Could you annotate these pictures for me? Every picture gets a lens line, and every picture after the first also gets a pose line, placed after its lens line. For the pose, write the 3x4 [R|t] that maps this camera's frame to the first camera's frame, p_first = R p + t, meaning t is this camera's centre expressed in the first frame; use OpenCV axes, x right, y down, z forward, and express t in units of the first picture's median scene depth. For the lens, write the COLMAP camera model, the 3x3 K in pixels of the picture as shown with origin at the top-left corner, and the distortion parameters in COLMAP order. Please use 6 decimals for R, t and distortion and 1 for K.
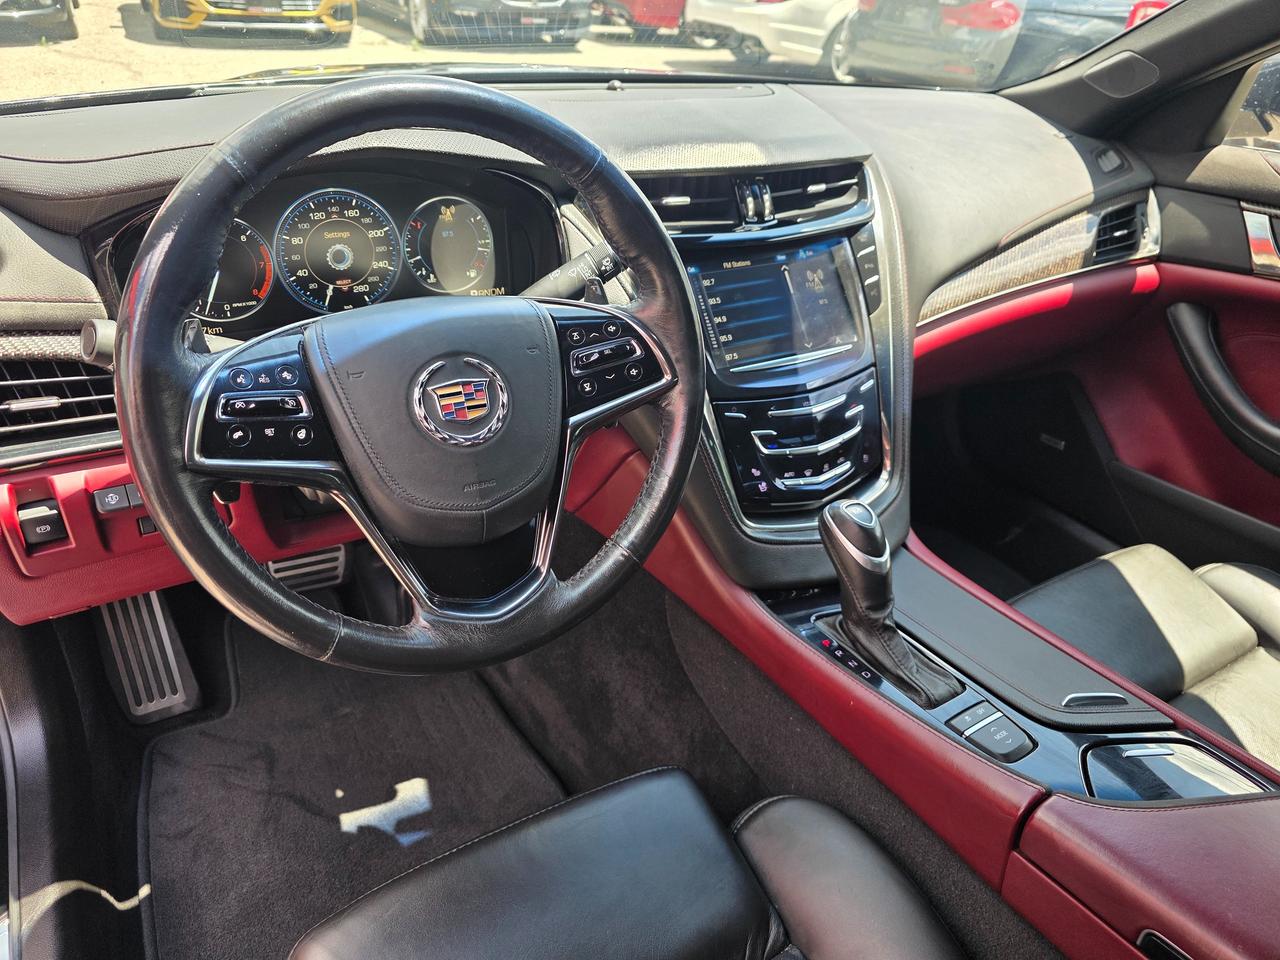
lens RADIAL K [[840.1, 0, 649.1], [0, 840.1, 476.5], [0, 0, 1]] dist [0.024960, -0.045639]
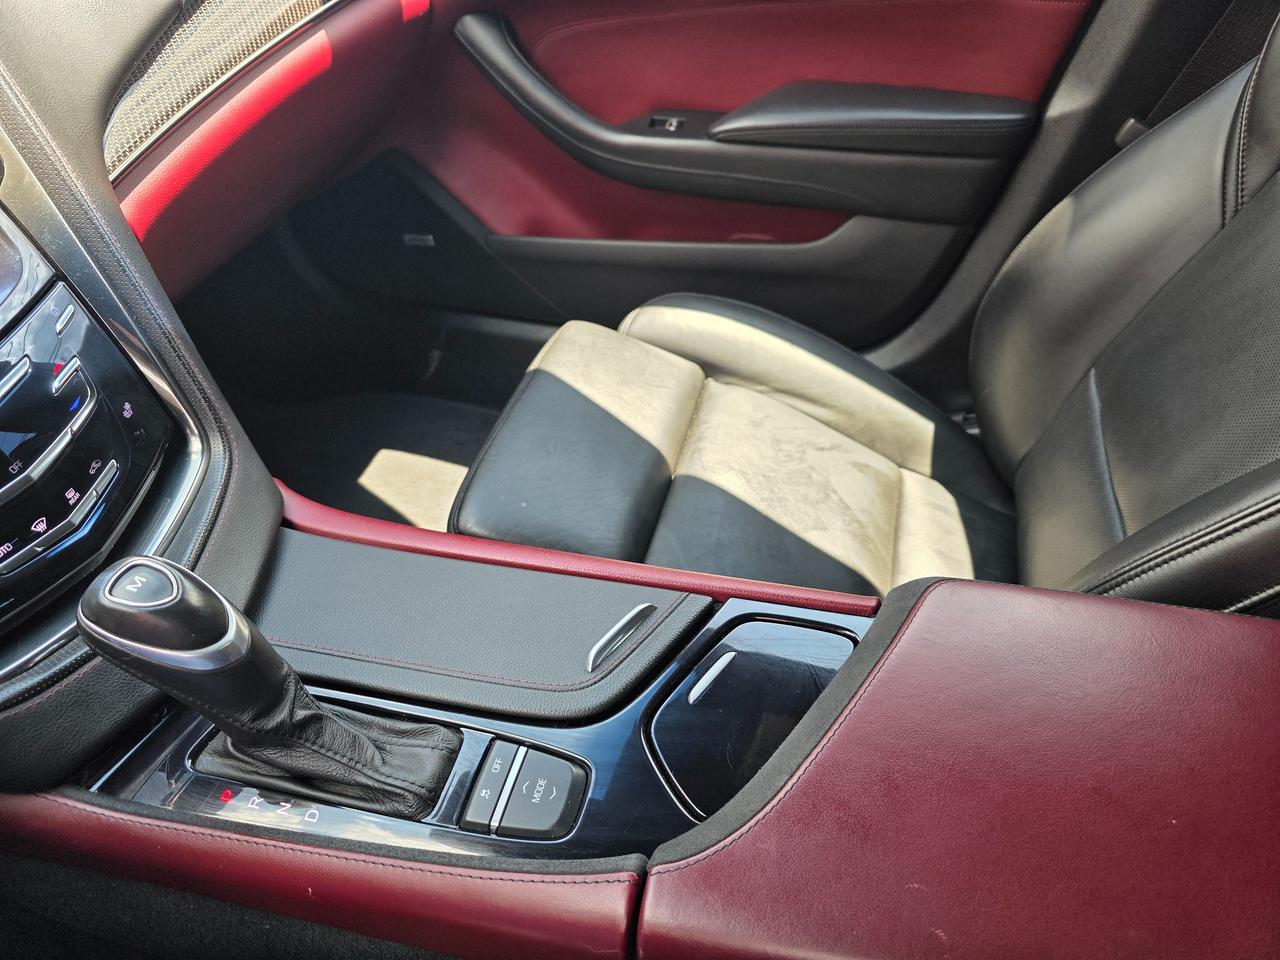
lens RADIAL K [[872.5, 0, 636.8], [0, 872.5, 460.2], [0, 0, 1]] dist [0.055625, -0.049640]
pose [[0.719817, -0.503938, 0.477400, 0.201197], [0.396894, 0.863010, 0.312552, -0.061794], [-0.569507, -0.035503, 0.821219, 0.304110]]
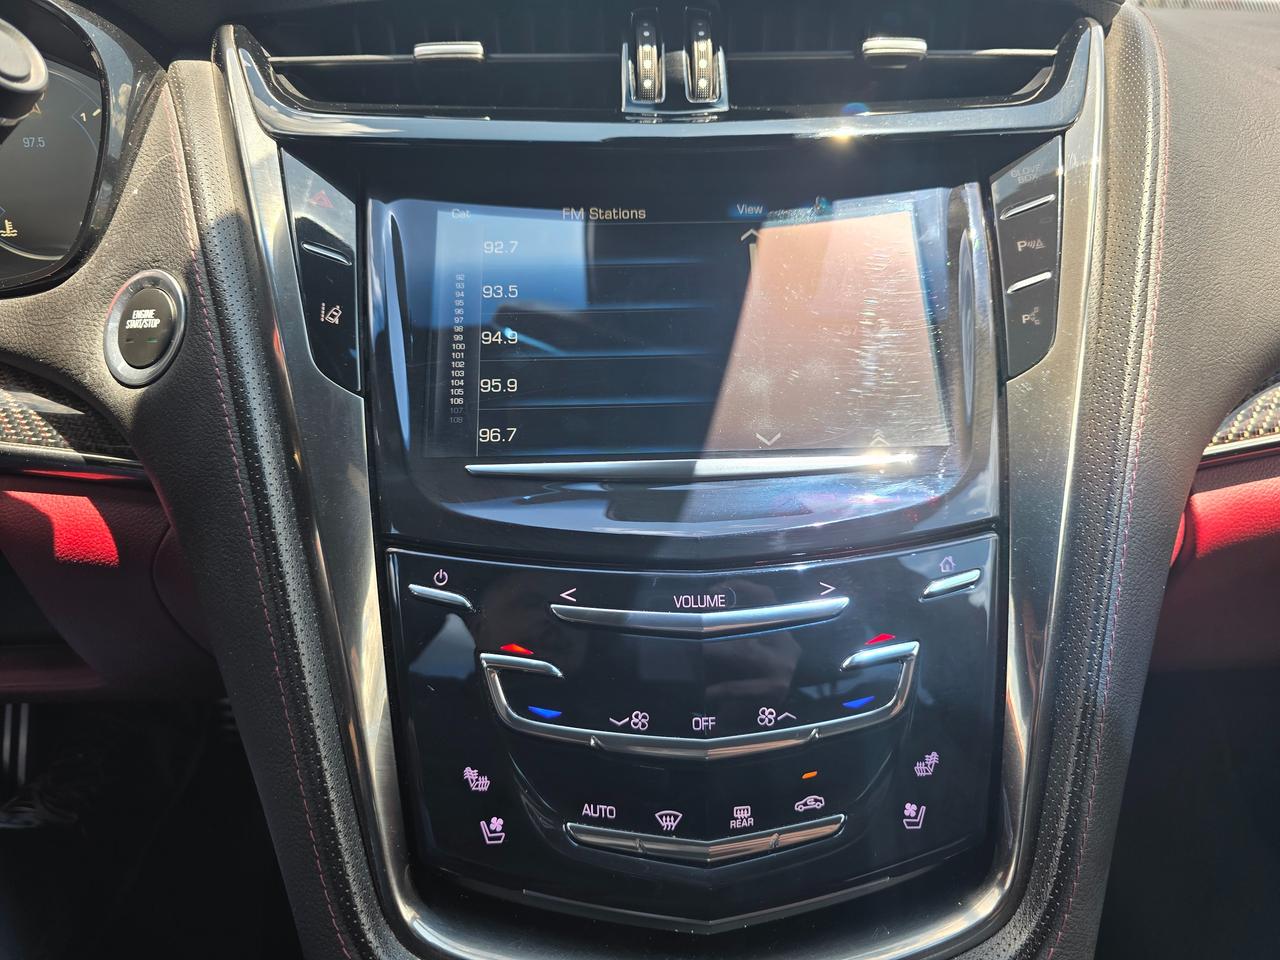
lens RADIAL K [[866.2, 0, 637.2], [0, 866.2, 459.2], [0, 0, 1]] dist [0.049485, -0.050670]
pose [[0.880494, 0.123120, -0.457790, 0.294456], [-0.201751, 0.971188, -0.126844, -0.087789], [0.428983, 0.204045, 0.879965, 0.632749]]
